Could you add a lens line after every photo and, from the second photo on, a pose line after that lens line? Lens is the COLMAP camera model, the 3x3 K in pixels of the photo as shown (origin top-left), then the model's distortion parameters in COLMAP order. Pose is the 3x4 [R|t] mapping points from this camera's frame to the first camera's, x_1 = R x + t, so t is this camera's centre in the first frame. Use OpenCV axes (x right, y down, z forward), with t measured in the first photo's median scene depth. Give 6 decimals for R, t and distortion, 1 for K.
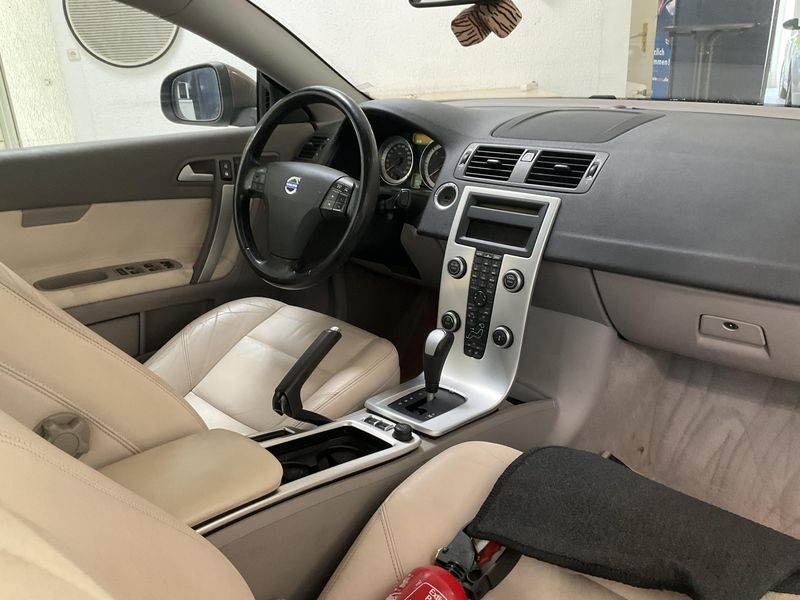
lens RADIAL K [[652.1, 0, 398.5], [0, 652.1, 301.0], [0, 0, 1]] dist [0.017193, -0.059953]
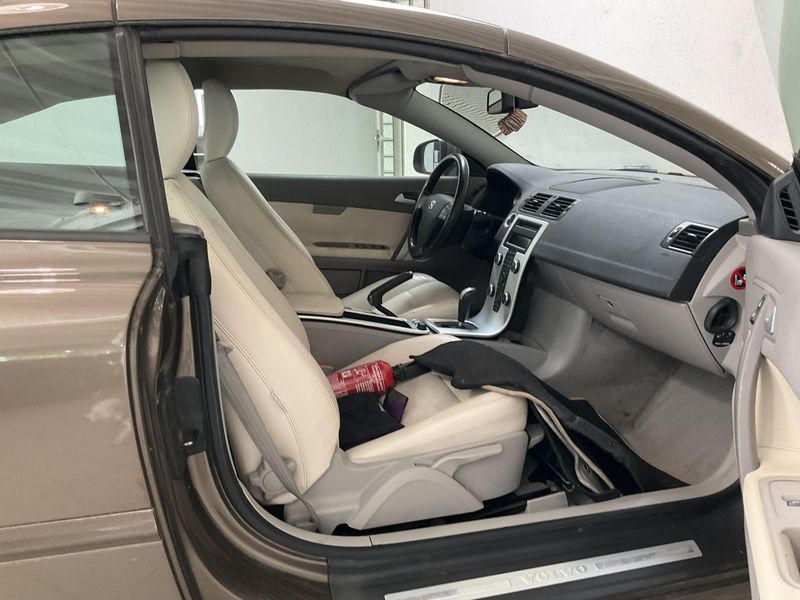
lens RADIAL K [[652.1, 0, 400.8], [0, 652.1, 299.2], [0, 0, 1]] dist [0.017193, -0.059953]
pose [[0.834200, 0.166341, -0.525777, 0.813913], [-0.223535, 0.973579, -0.046650, 0.193749], [0.504126, 0.156445, 0.849342, -0.583247]]
